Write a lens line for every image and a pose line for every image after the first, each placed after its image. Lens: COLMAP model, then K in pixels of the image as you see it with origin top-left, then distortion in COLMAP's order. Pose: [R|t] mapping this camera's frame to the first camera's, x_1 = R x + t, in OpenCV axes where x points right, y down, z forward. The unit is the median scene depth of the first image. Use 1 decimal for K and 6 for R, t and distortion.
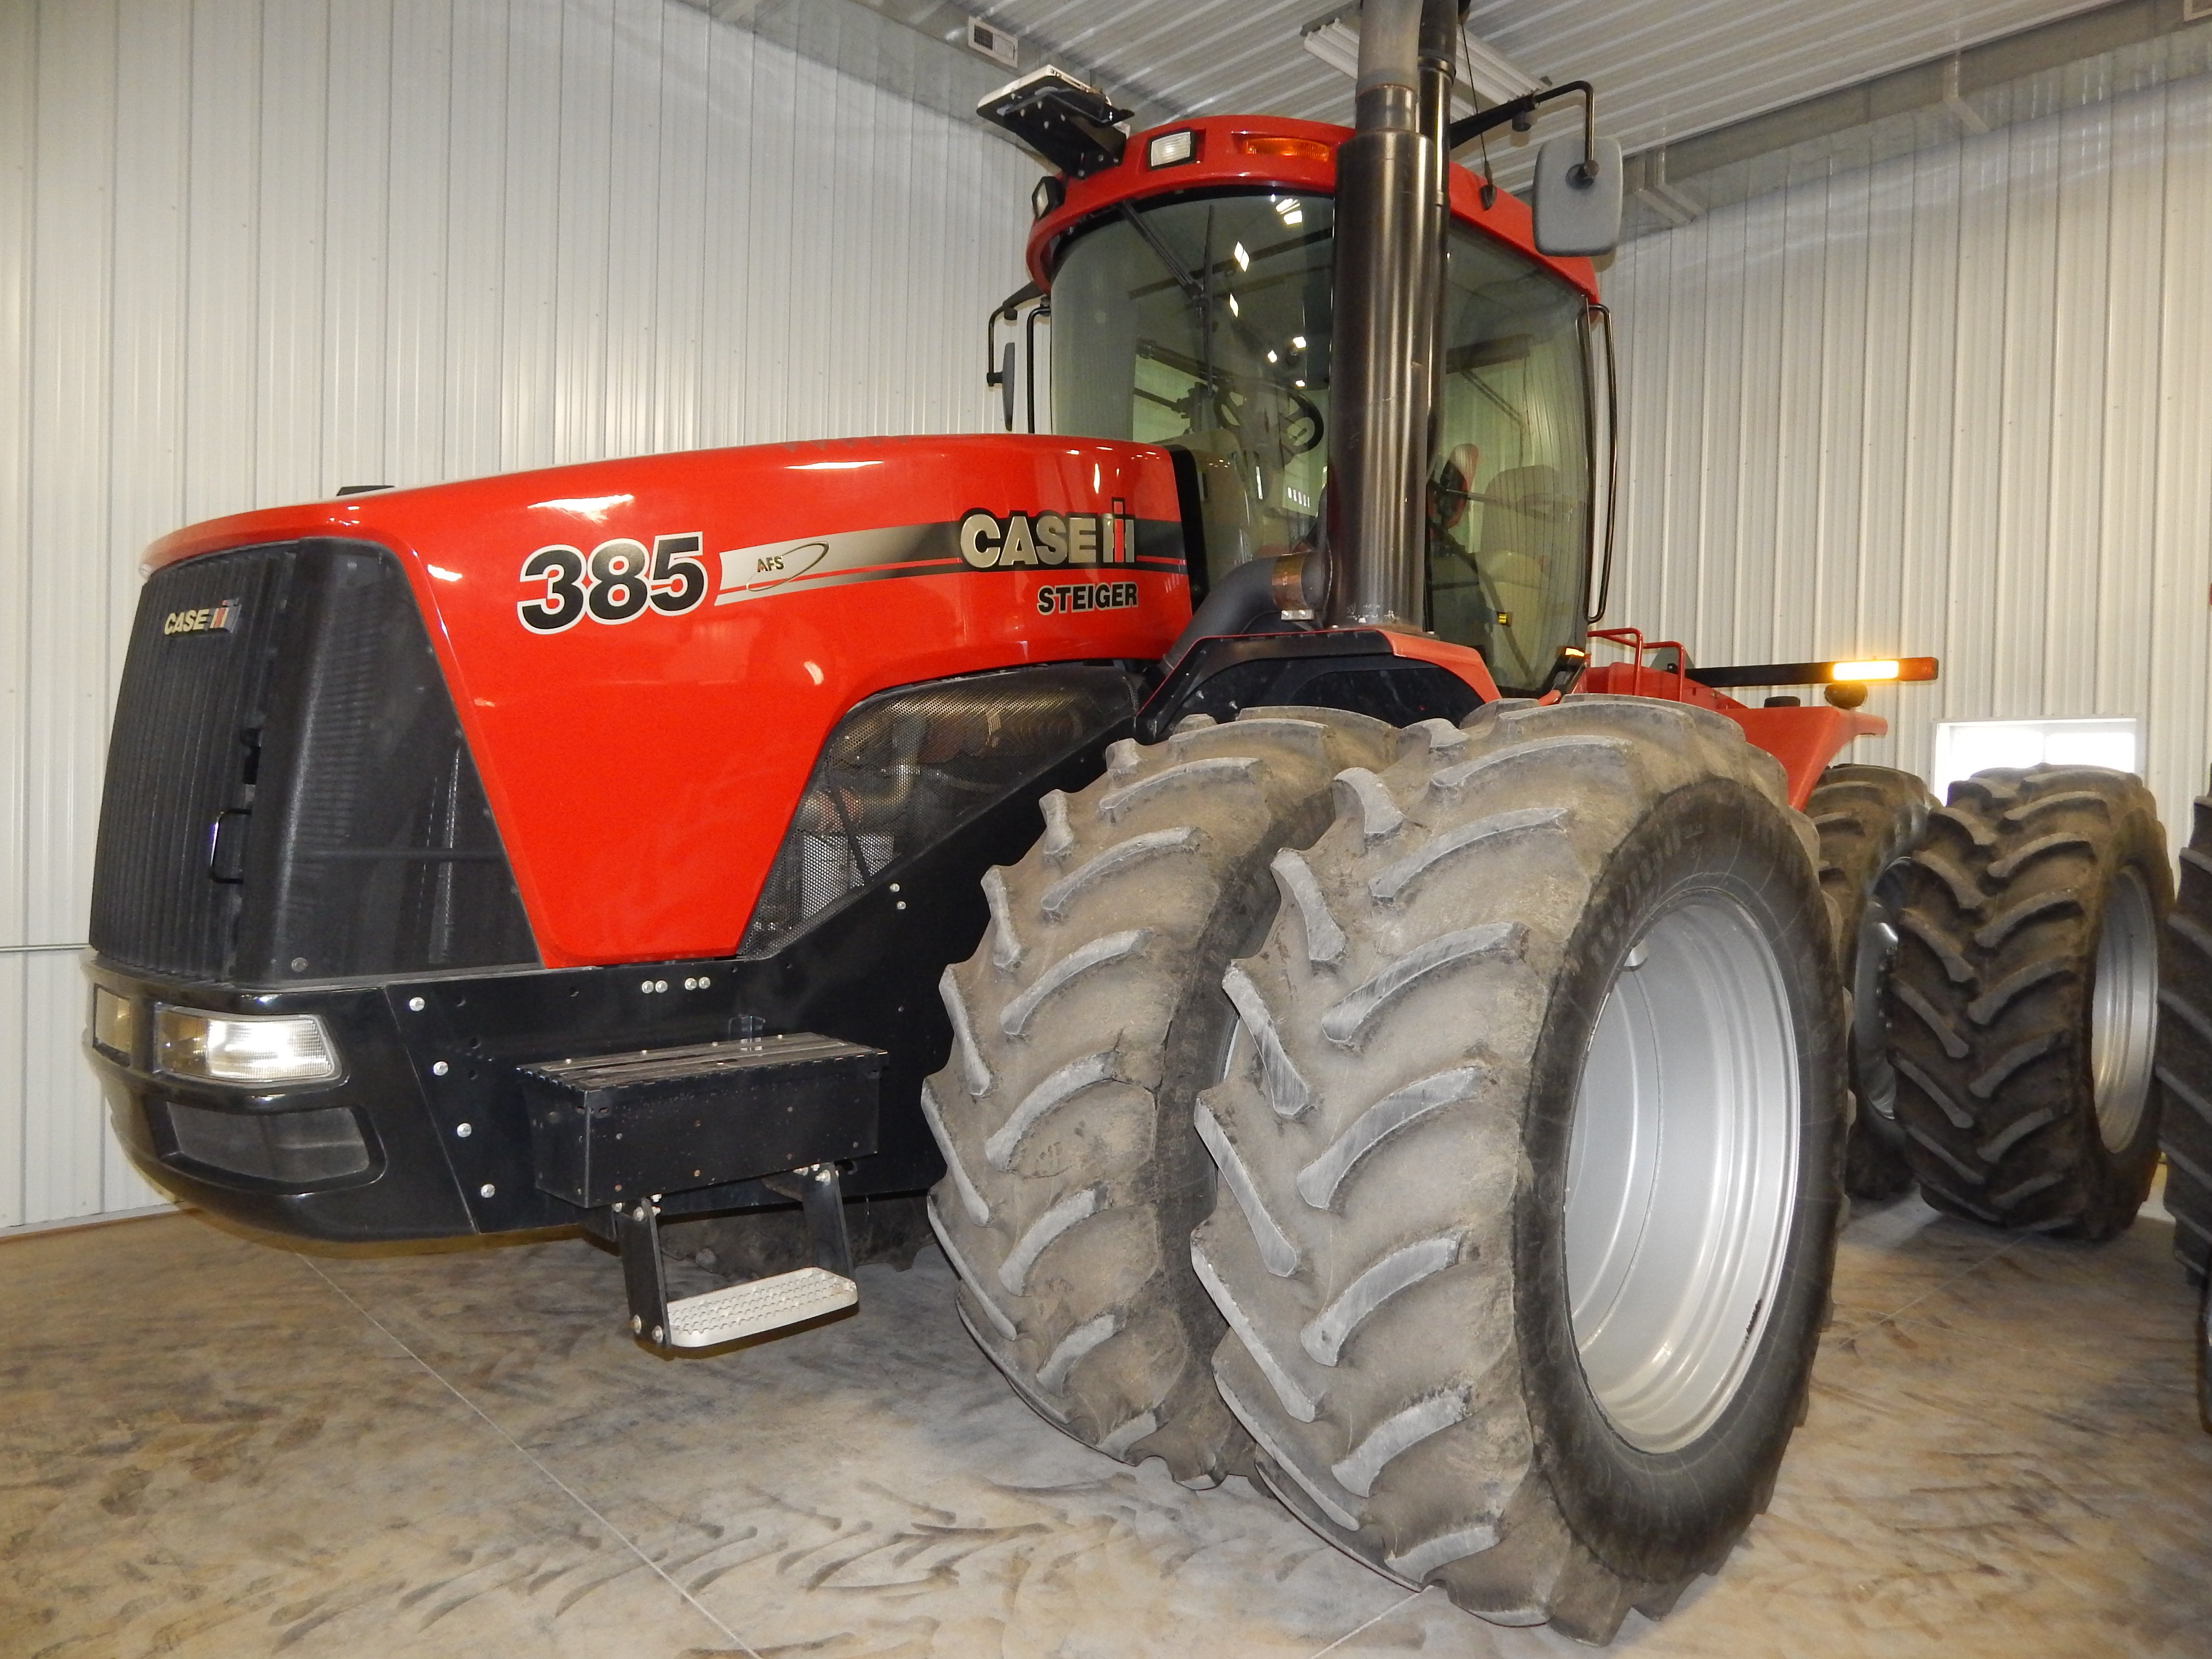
lens RADIAL K [[1510.2, 0, 1122.6], [0, 1510.2, 846.0], [0, 0, 1]] dist [0.010960, -0.002145]
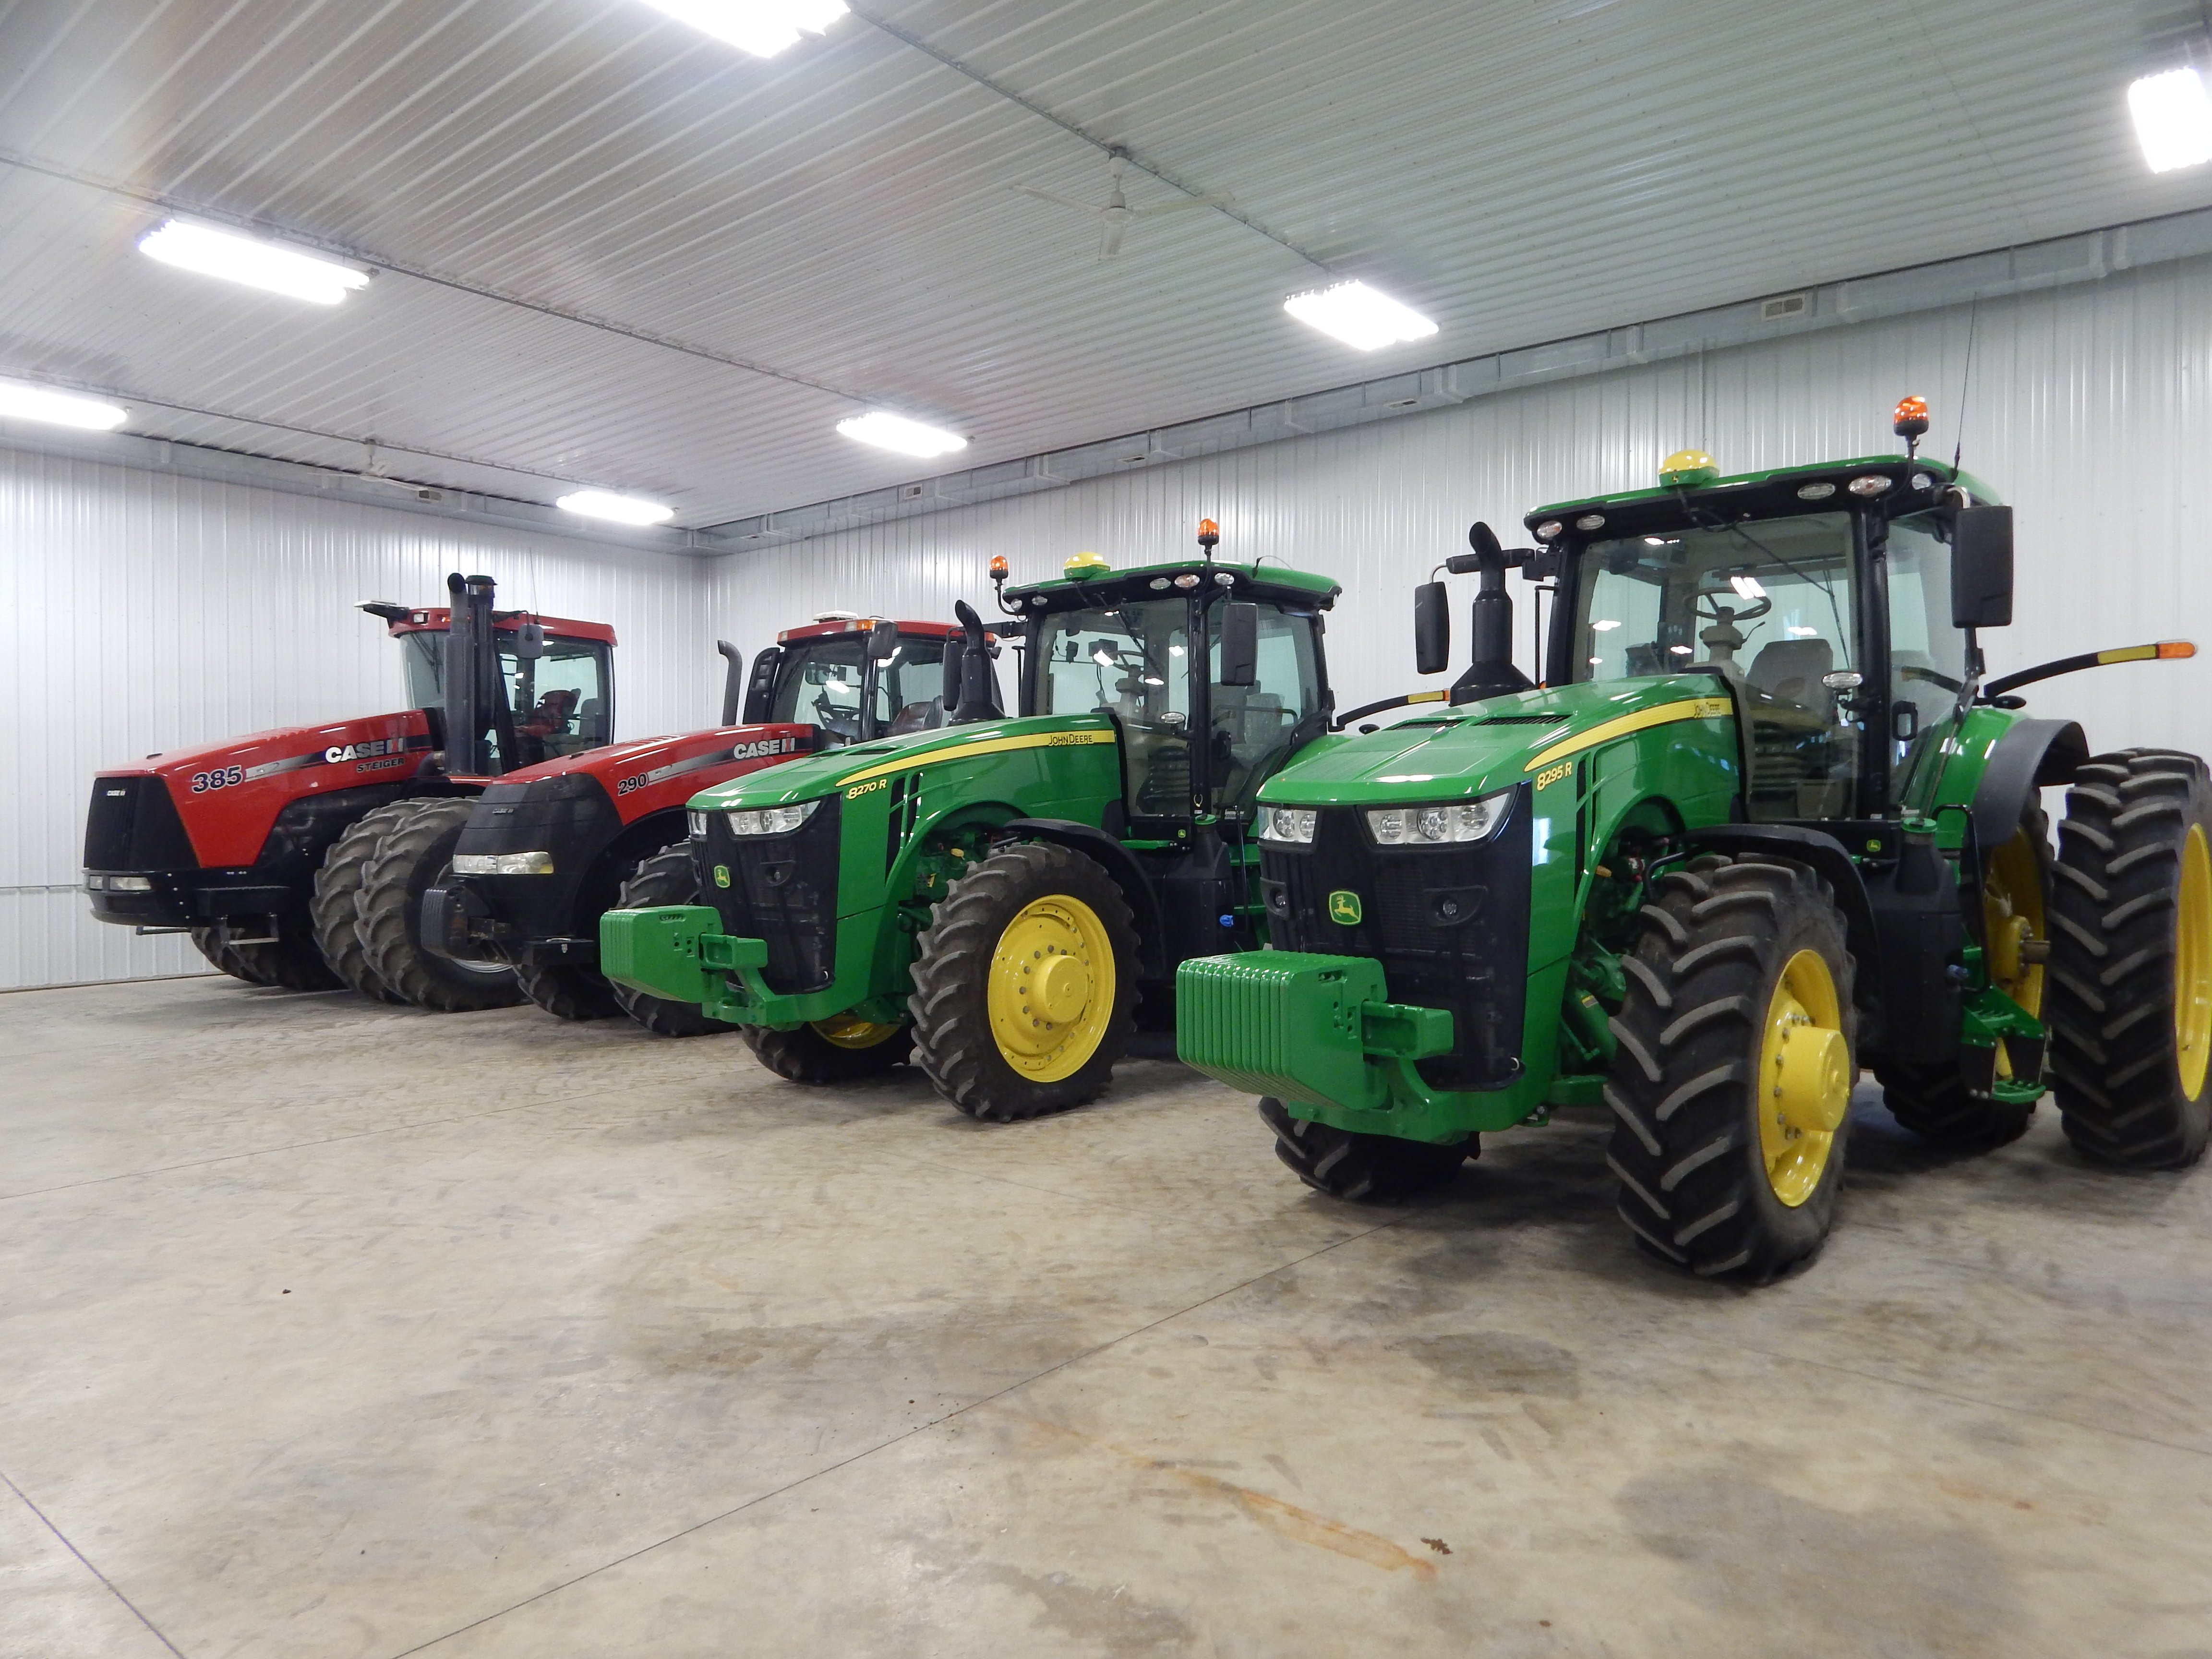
lens RADIAL K [[1510.2, 0, 1108.9], [0, 1510.2, 814.6], [0, 0, 1]] dist [0.010960, -0.002145]
pose [[0.993251, -0.033672, 0.110994, 1.557594], [0.035656, 0.999237, -0.015941, 0.077176], [-0.110372, 0.019791, 0.993693, -3.259021]]
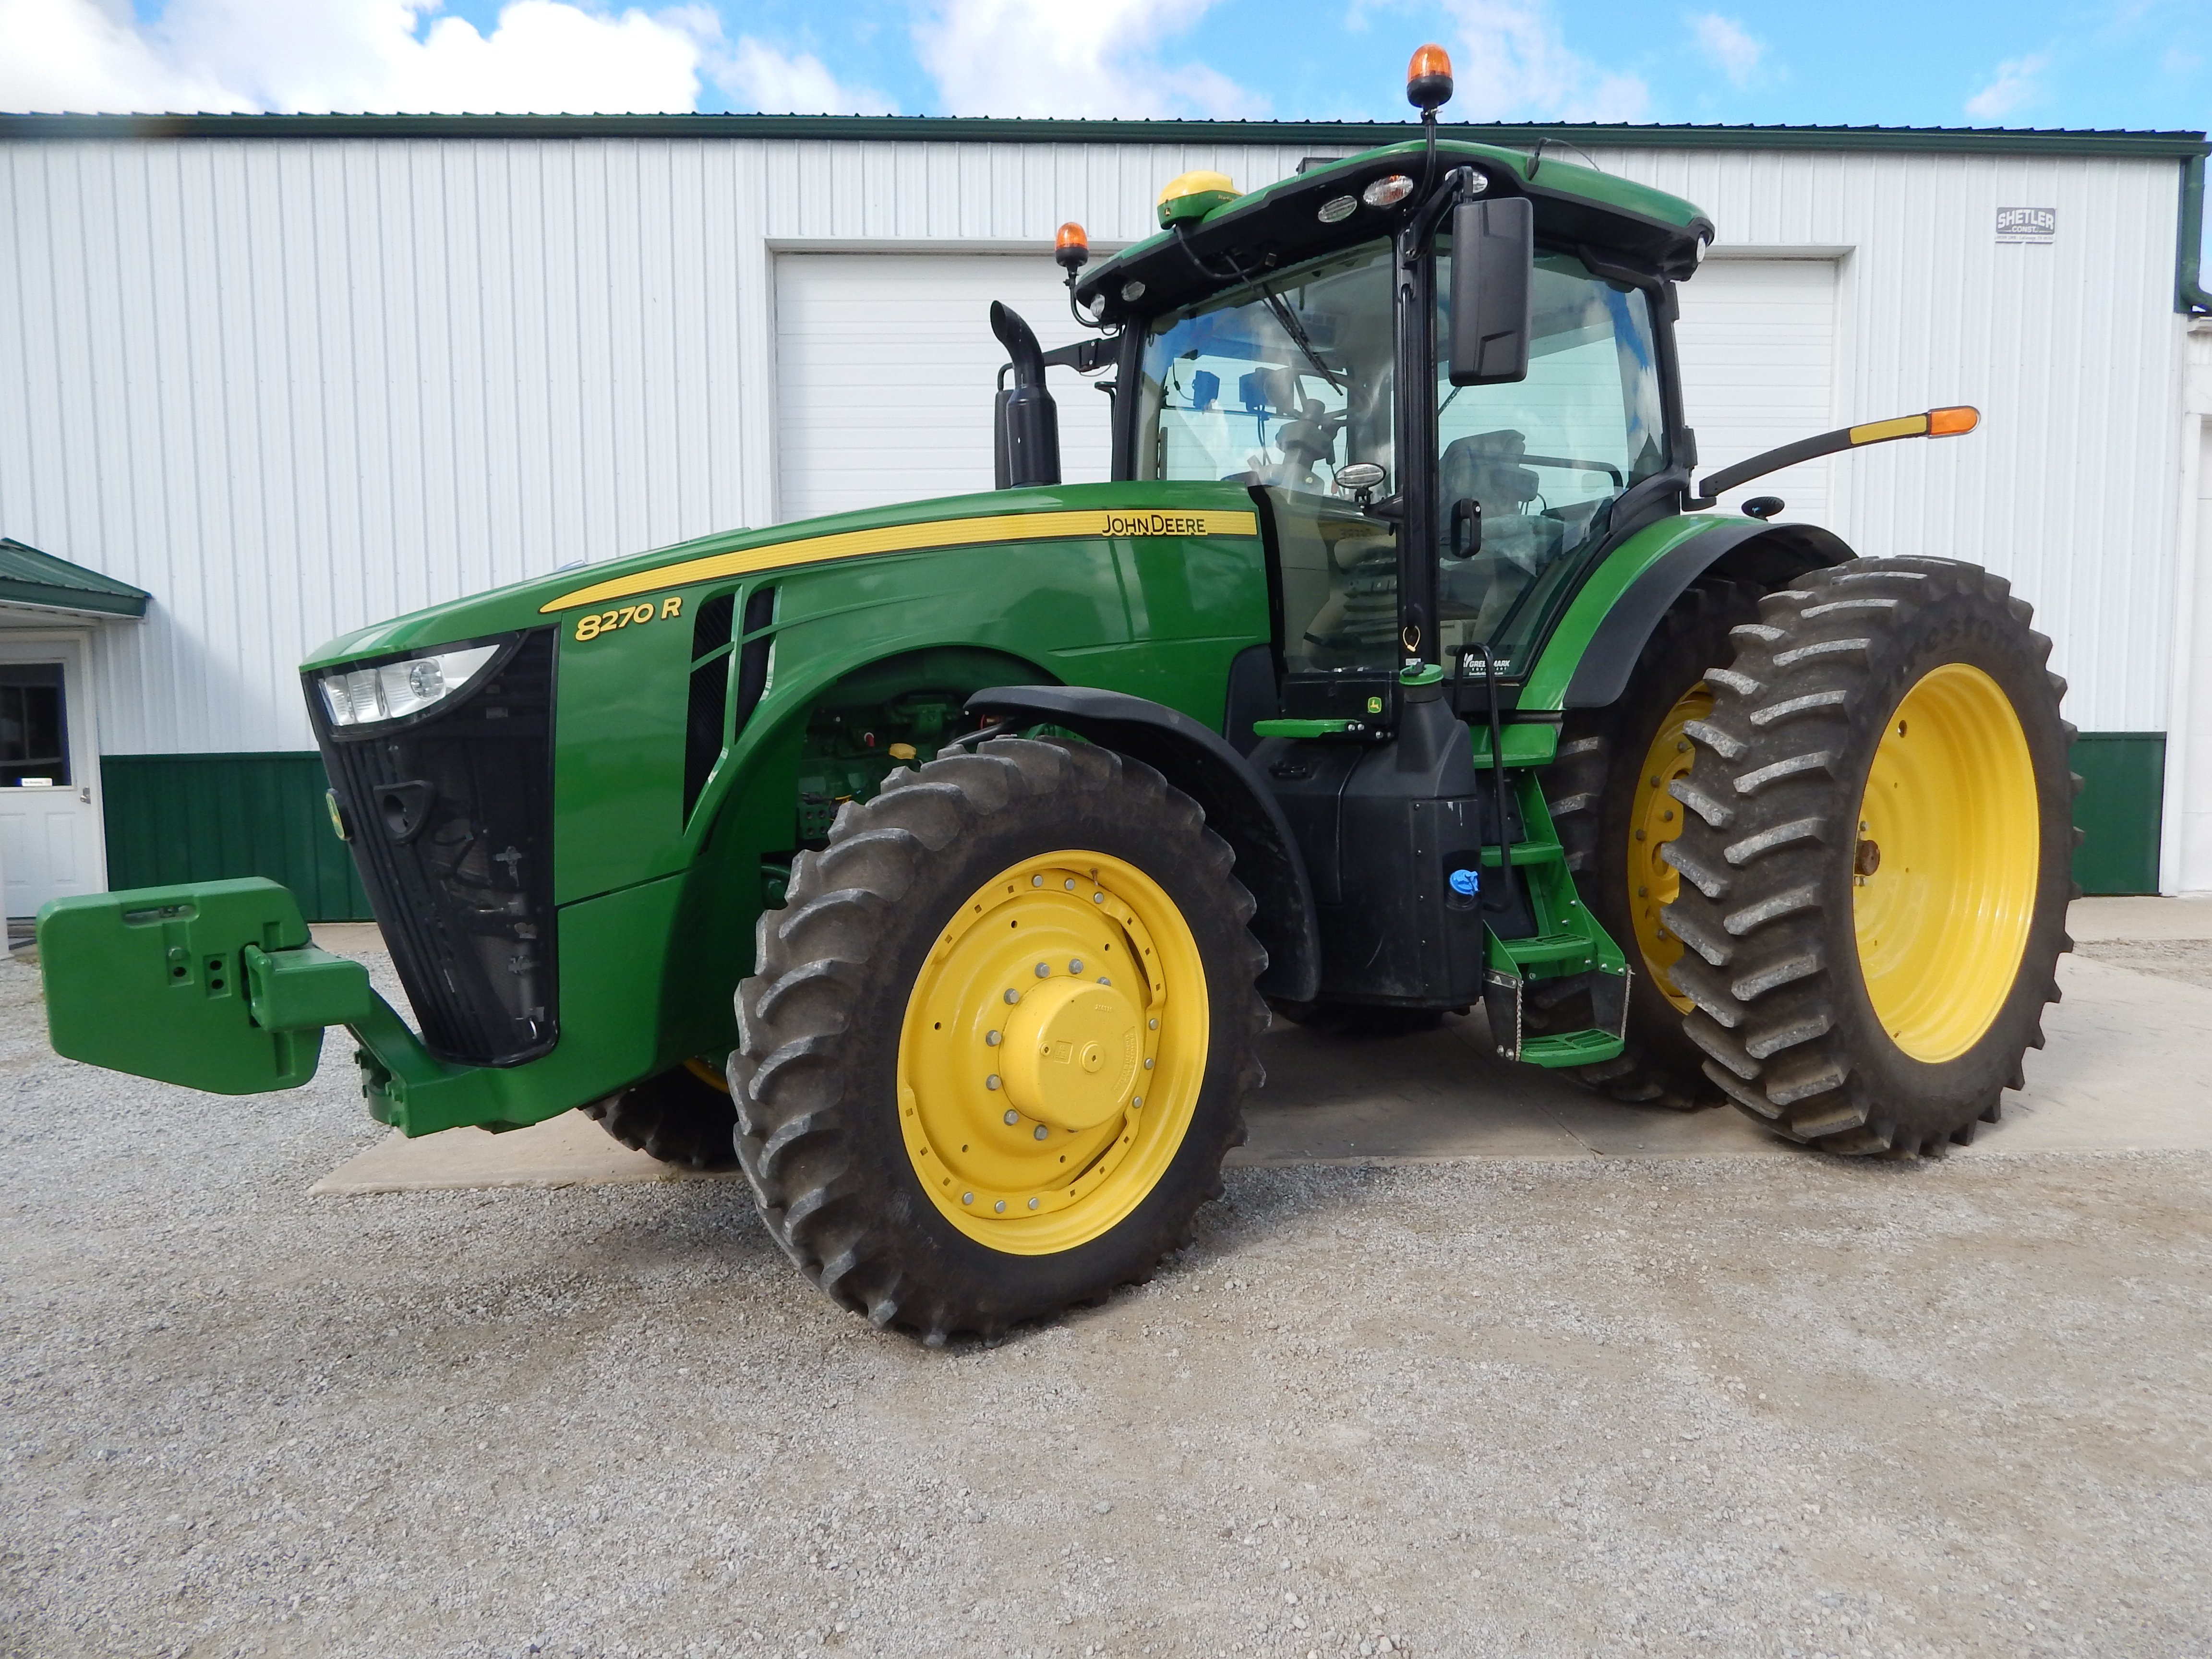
lens RADIAL K [[1510.2, 0, 1098.6], [0, 1510.2, 822.5], [0, 0, 1]] dist [0.010960, -0.002145]
pose [[0.993851, -0.046331, -0.100566, 1.891384], [0.052166, 0.997056, 0.056192, 0.088212], [0.097666, -0.061093, 0.993342, -1.874749]]
